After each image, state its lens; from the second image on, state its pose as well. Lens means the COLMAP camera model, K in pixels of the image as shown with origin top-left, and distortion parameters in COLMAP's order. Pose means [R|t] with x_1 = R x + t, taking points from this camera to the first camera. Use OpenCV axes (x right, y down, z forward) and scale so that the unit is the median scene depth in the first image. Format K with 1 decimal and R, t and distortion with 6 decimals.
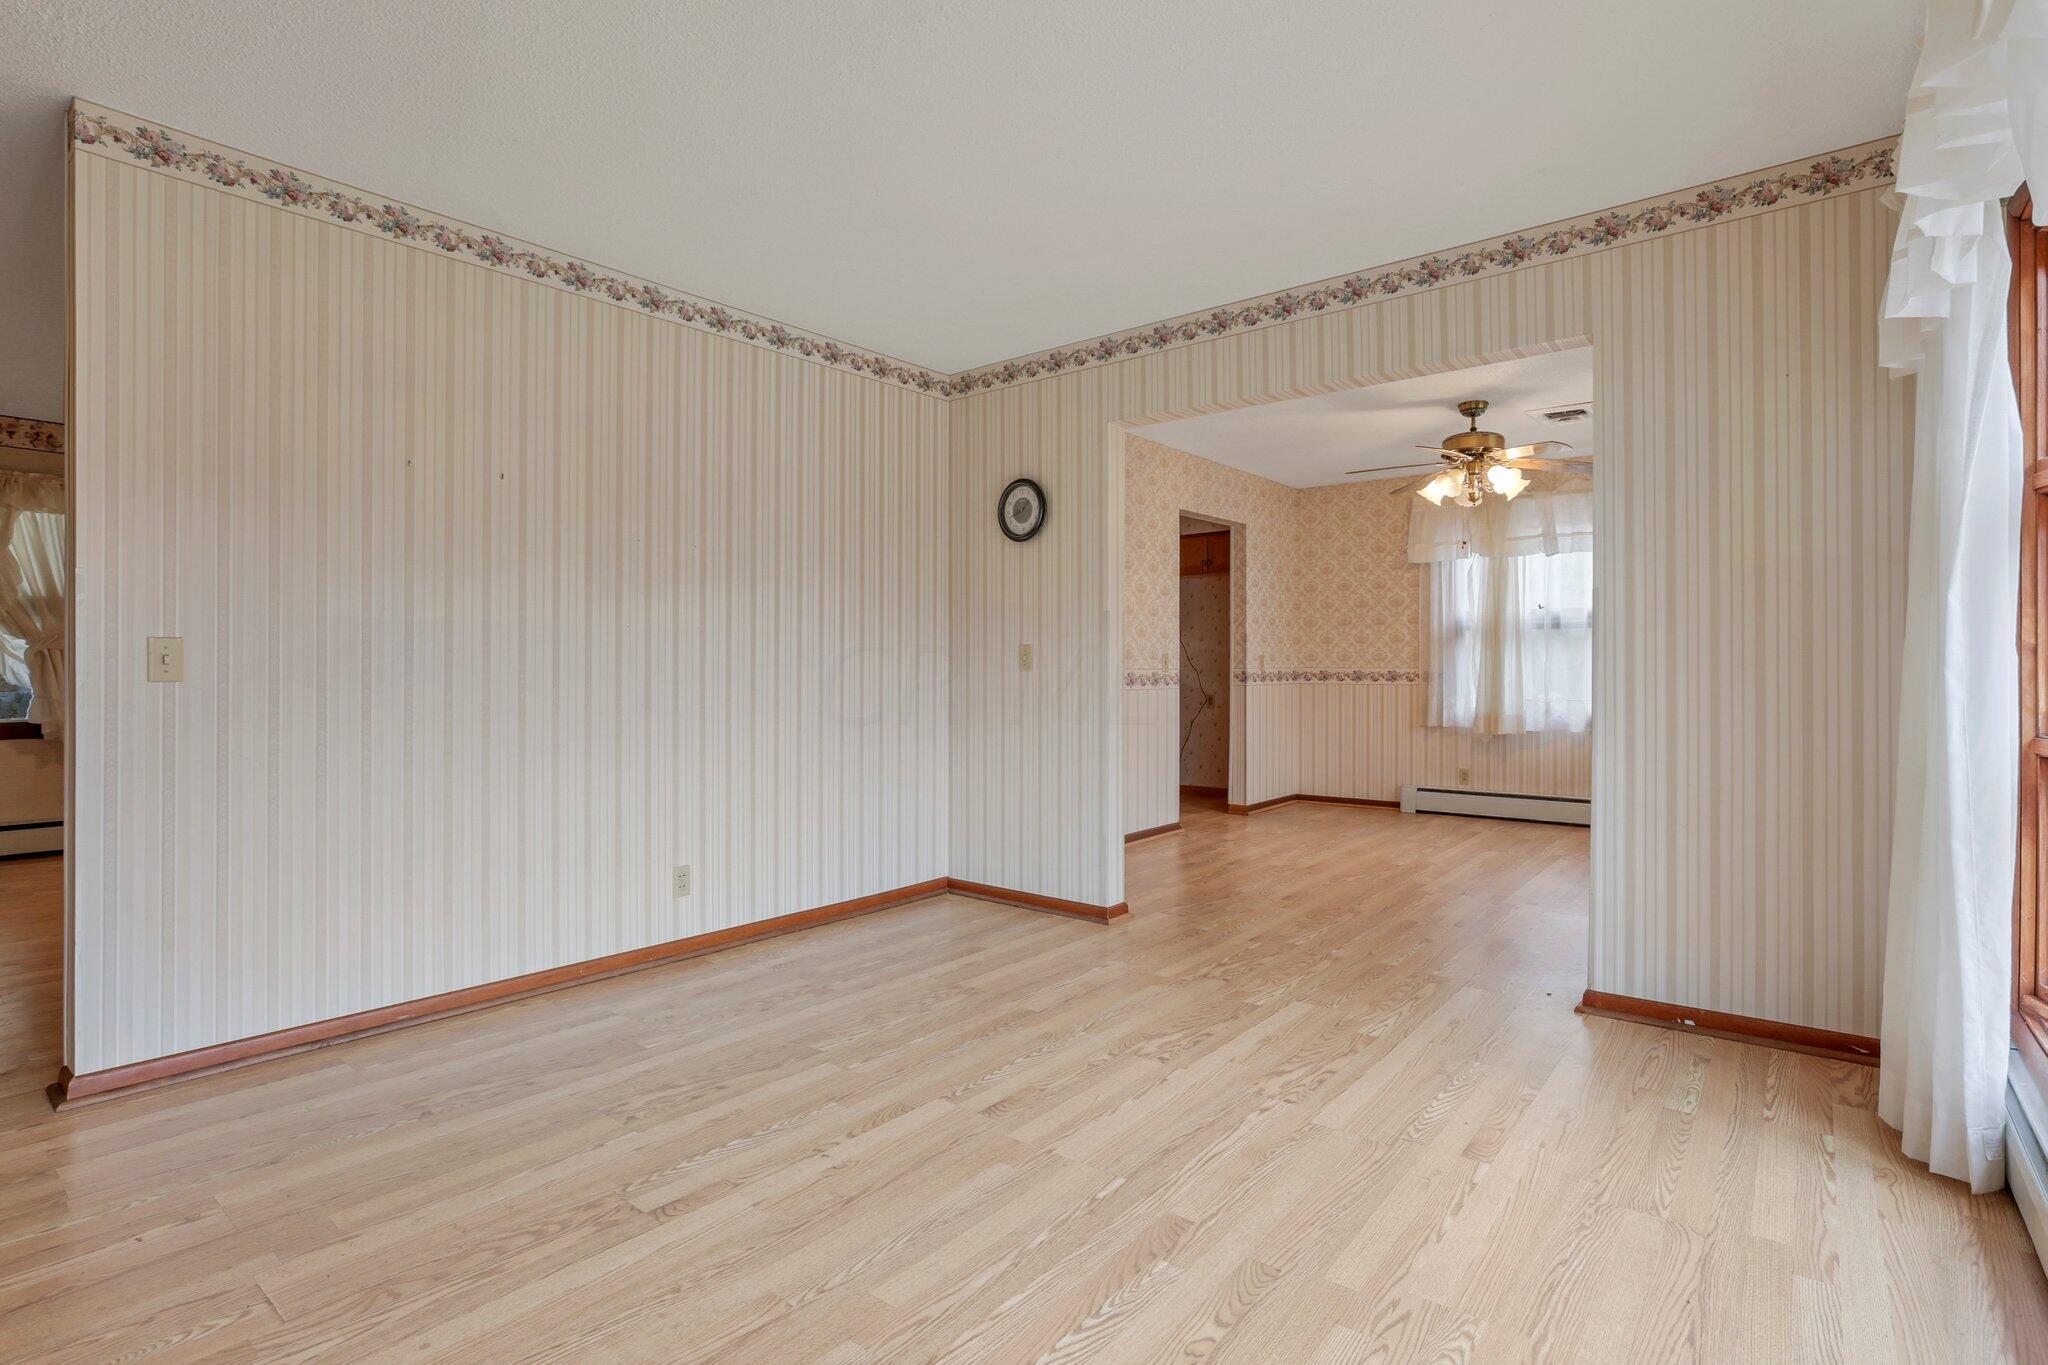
lens RADIAL K [[991.4, 0, 1024.0], [0, 991.4, 682.5], [0, 0, 1]] dist [-0.067959, 0.027337]
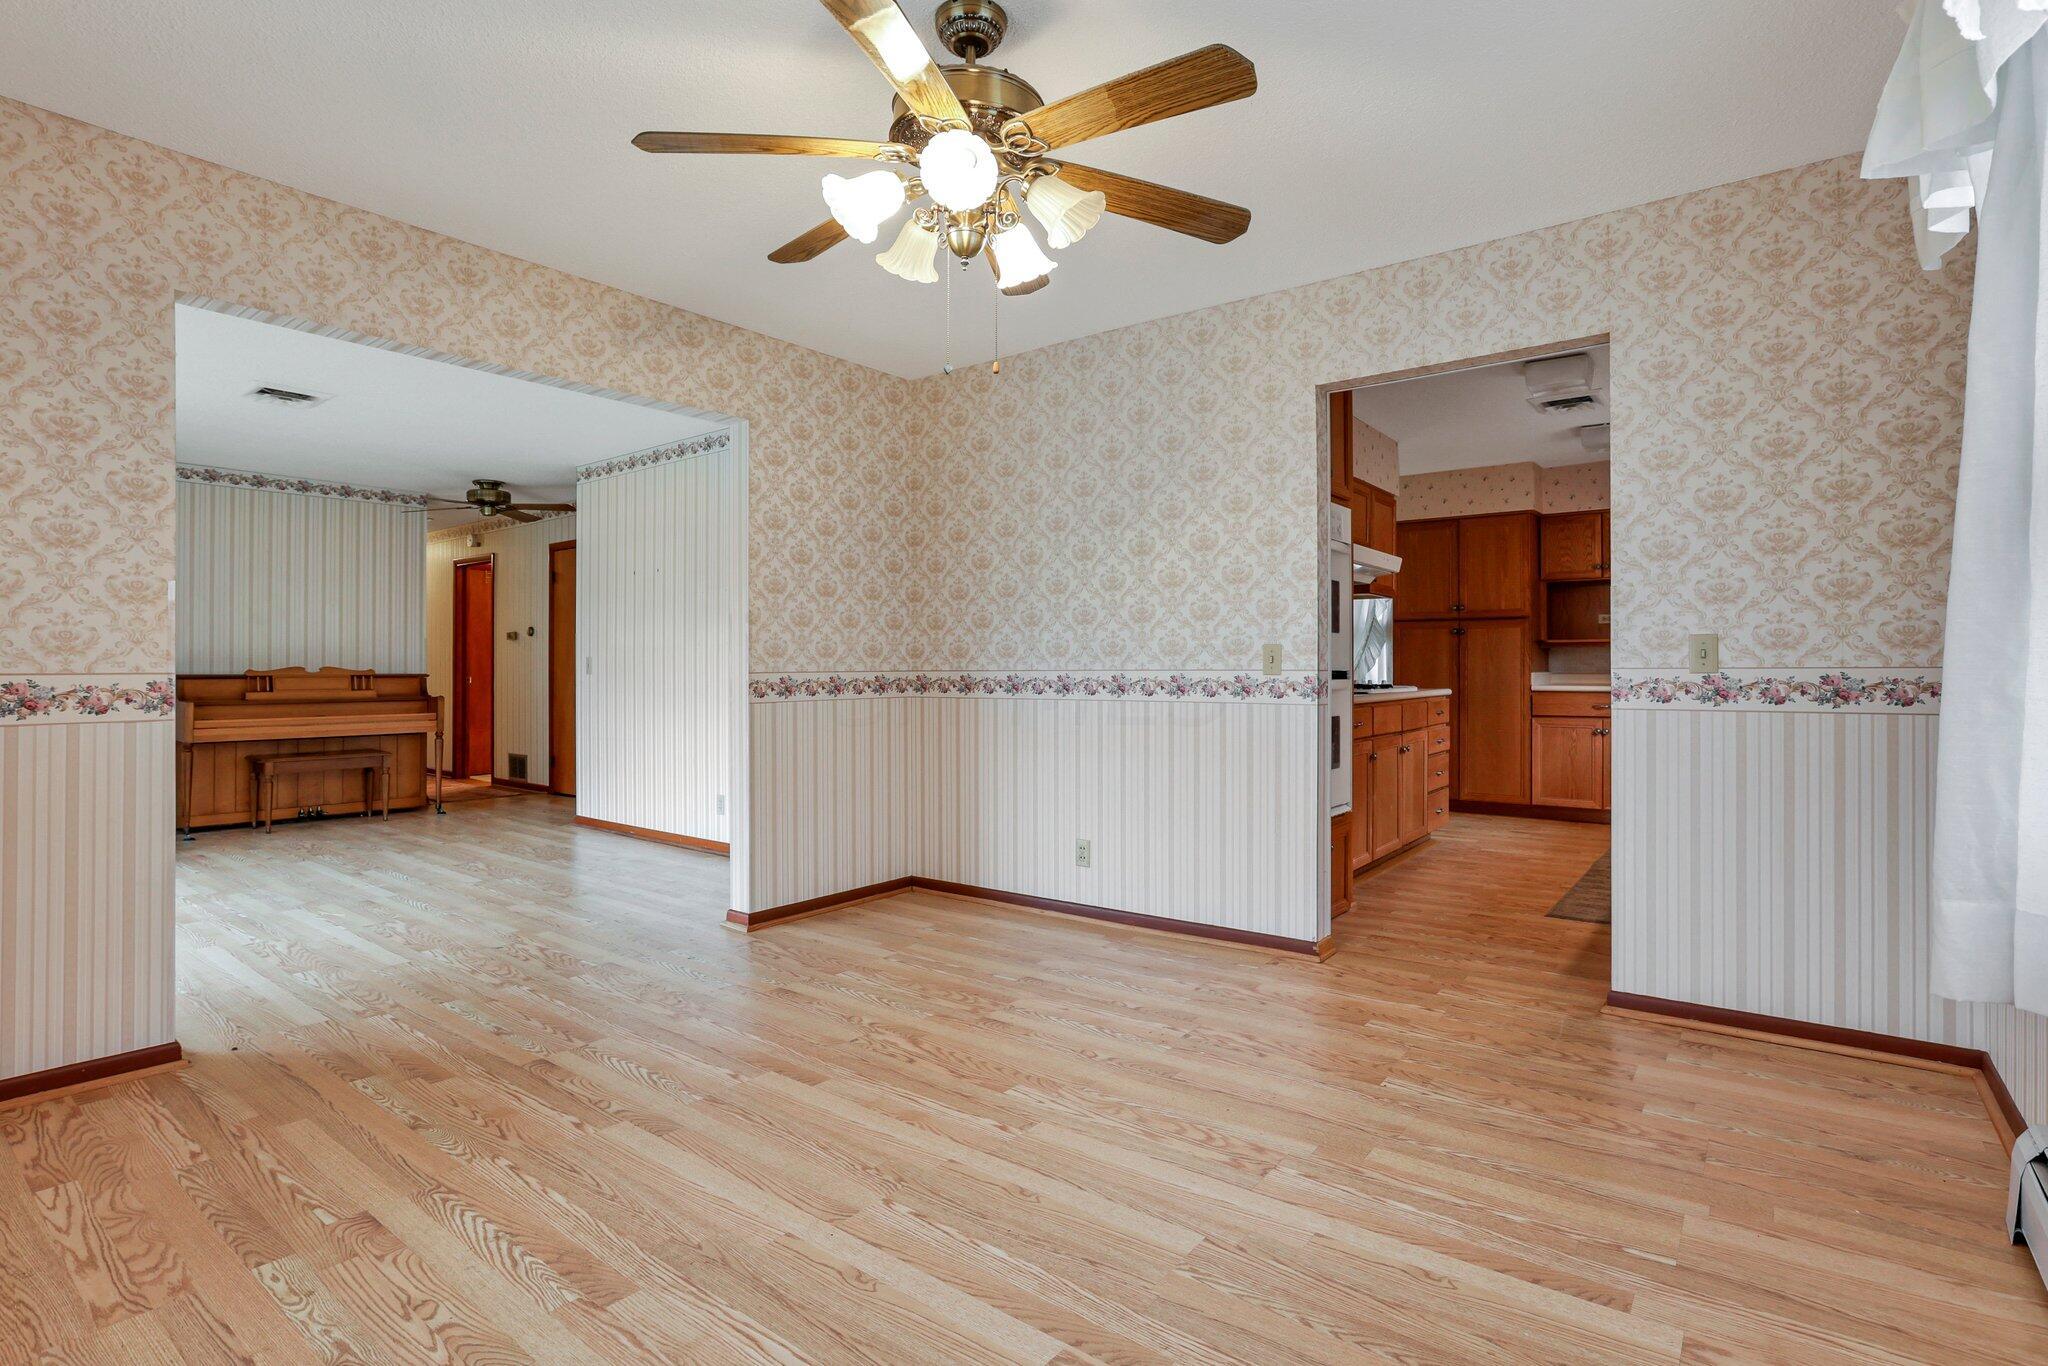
lens RADIAL K [[977.8, 0, 1068.9], [0, 977.8, 675.2], [0, 0, 1]] dist [-0.073189, 0.036166]
pose [[0.062096, 0.002850, -0.998066, 0.634357], [-0.014920, 0.999887, 0.001927, -0.008907], [0.997959, 0.014771, 0.062131, 0.753622]]
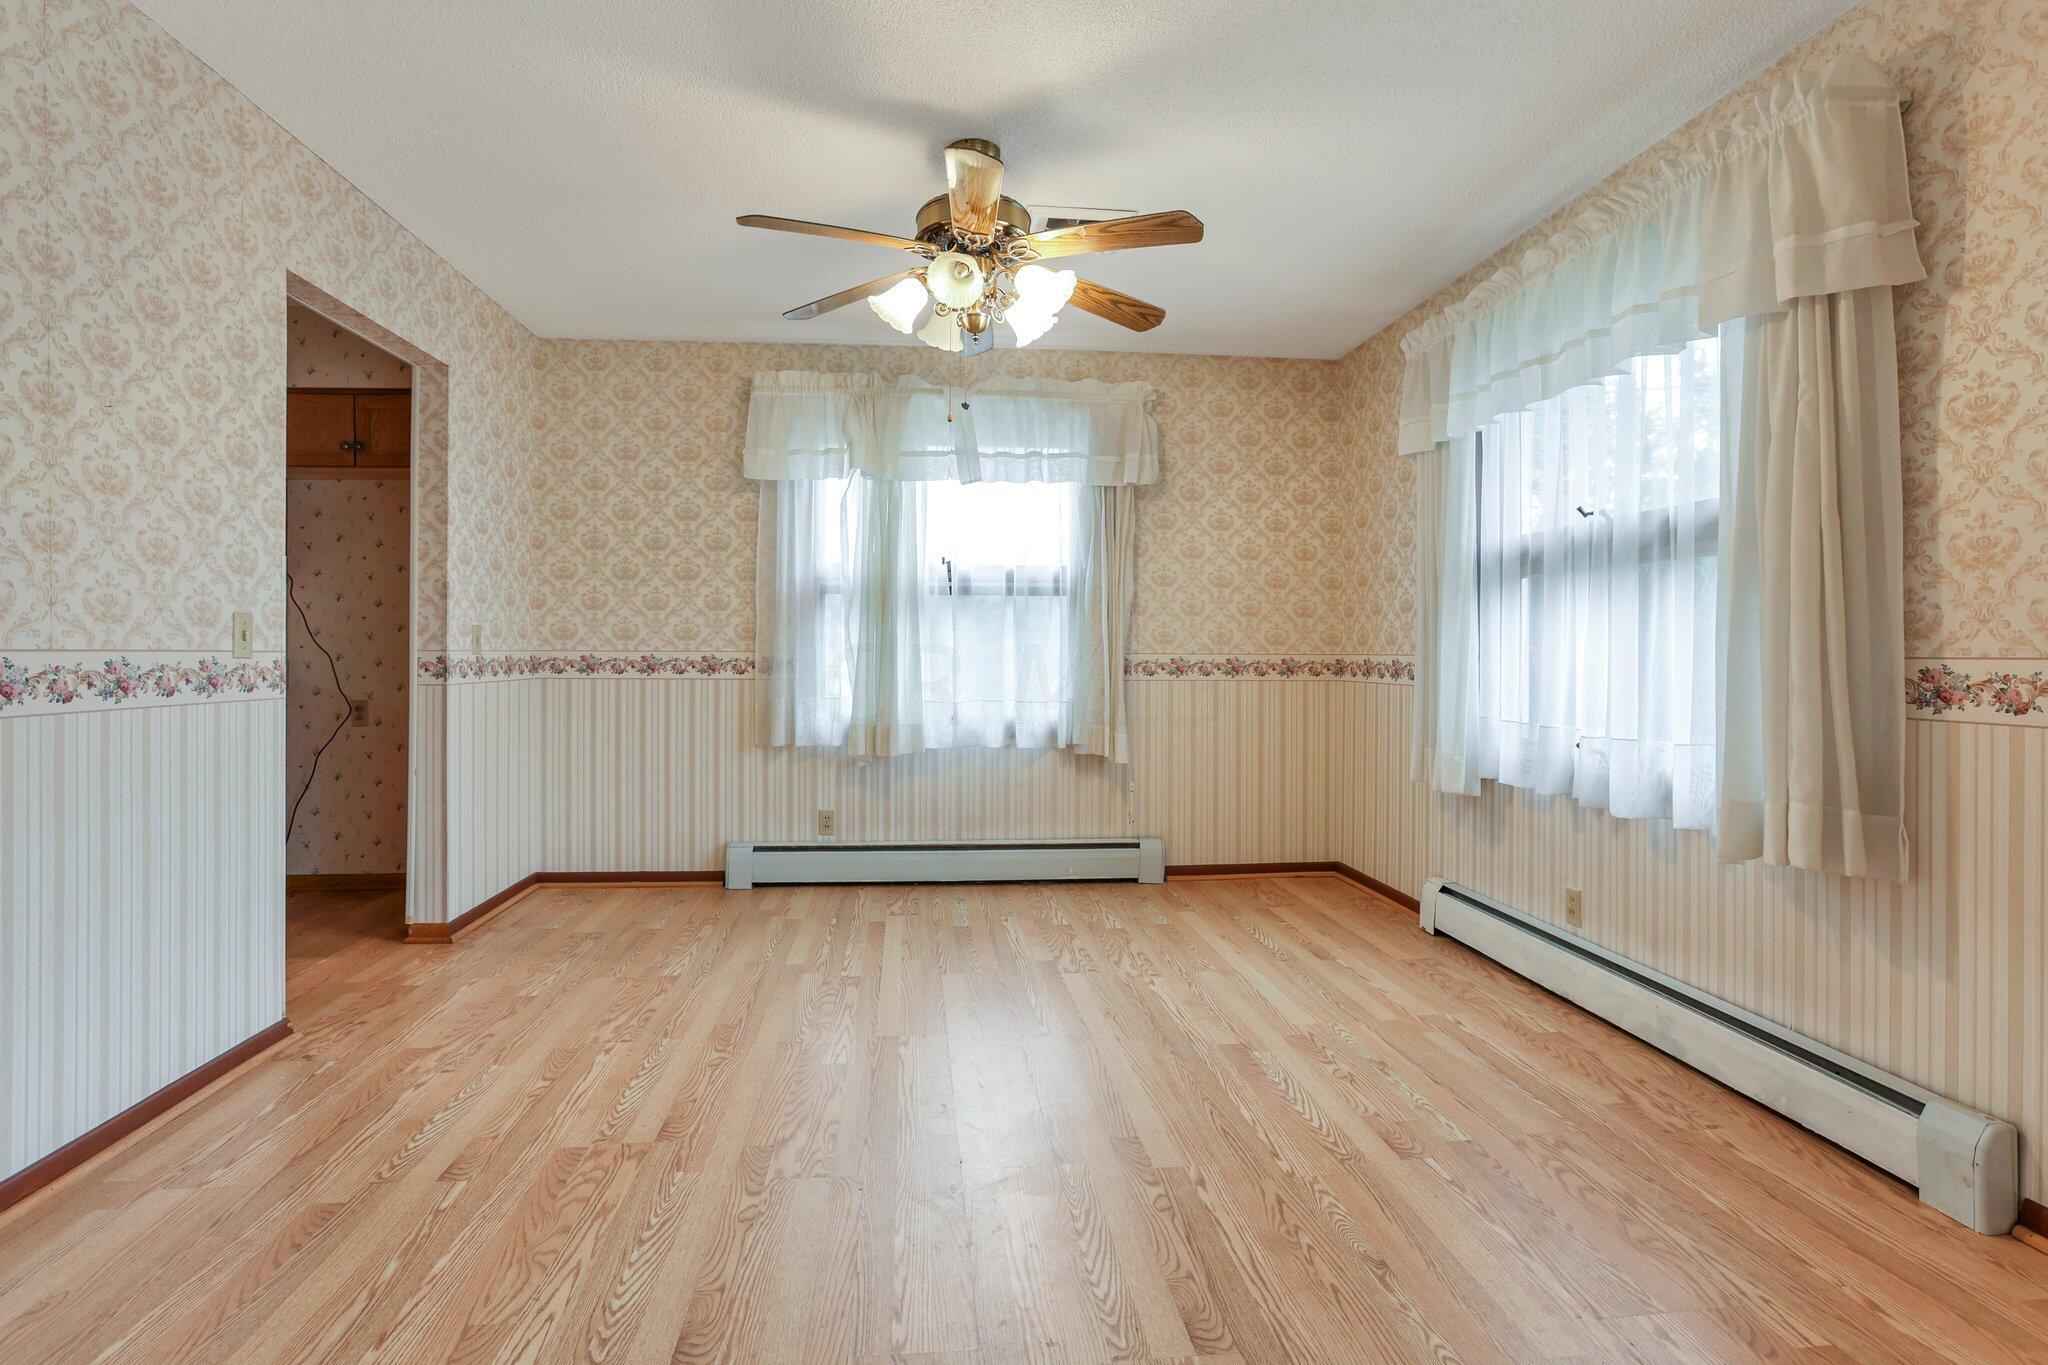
lens RADIAL K [[1002.2, 0, 980.3], [0, 1002.2, 656.2], [0, 0, 1]] dist [0.000389, 0.001612]
pose [[0.727380, 0.002356, 0.686230, 0.073036], [0.004663, 0.999954, -0.008377, -0.006208], [-0.686219, 0.009293, 0.727336, 0.449538]]
